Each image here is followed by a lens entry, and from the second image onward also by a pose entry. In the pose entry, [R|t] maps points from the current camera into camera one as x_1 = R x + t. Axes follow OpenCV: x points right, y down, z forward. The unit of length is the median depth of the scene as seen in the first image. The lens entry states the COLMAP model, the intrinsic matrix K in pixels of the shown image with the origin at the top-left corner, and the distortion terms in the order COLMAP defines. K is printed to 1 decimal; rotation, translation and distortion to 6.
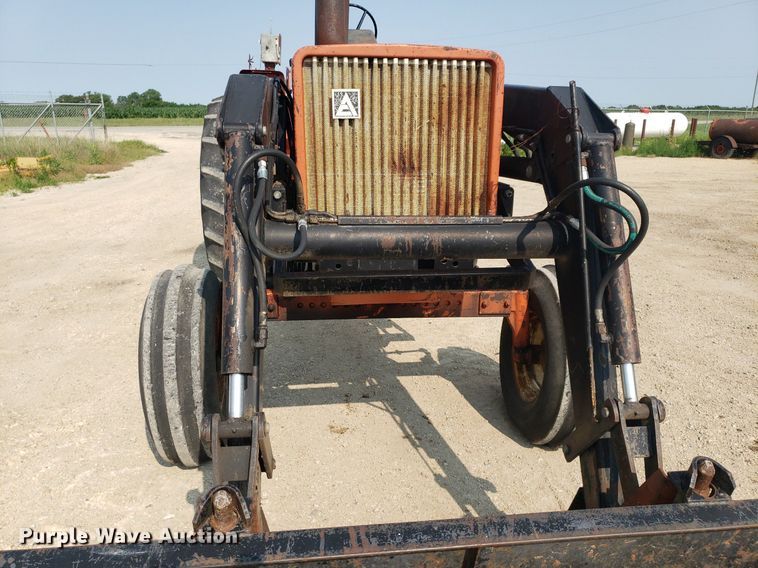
lens RADIAL K [[594.1, 0, 379.0], [0, 594.1, 284.0], [0, 0, 1]] dist [-0.004407, 0.001235]
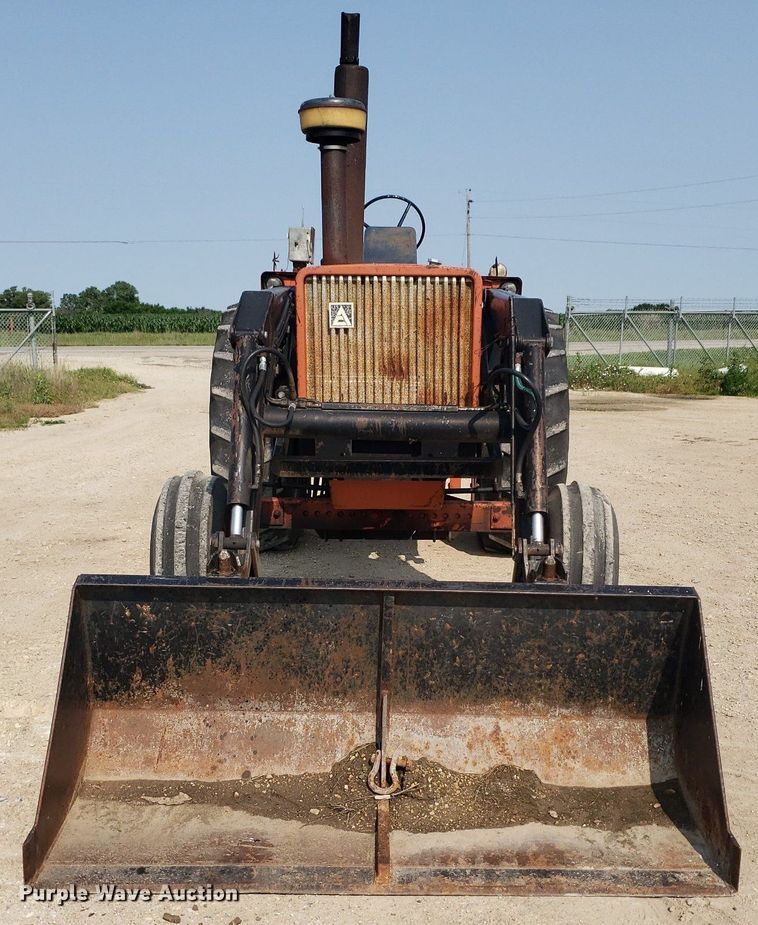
lens RADIAL K [[1124.7, 0, 399.6], [0, 1124.7, 536.9], [0, 0, 1]] dist [0.198598, -0.763215]
pose [[0.993360, 0.016699, -0.113833, 0.308615], [-0.027313, 0.995354, -0.092324, 0.319390], [0.111762, 0.094820, 0.989201, -1.101754]]
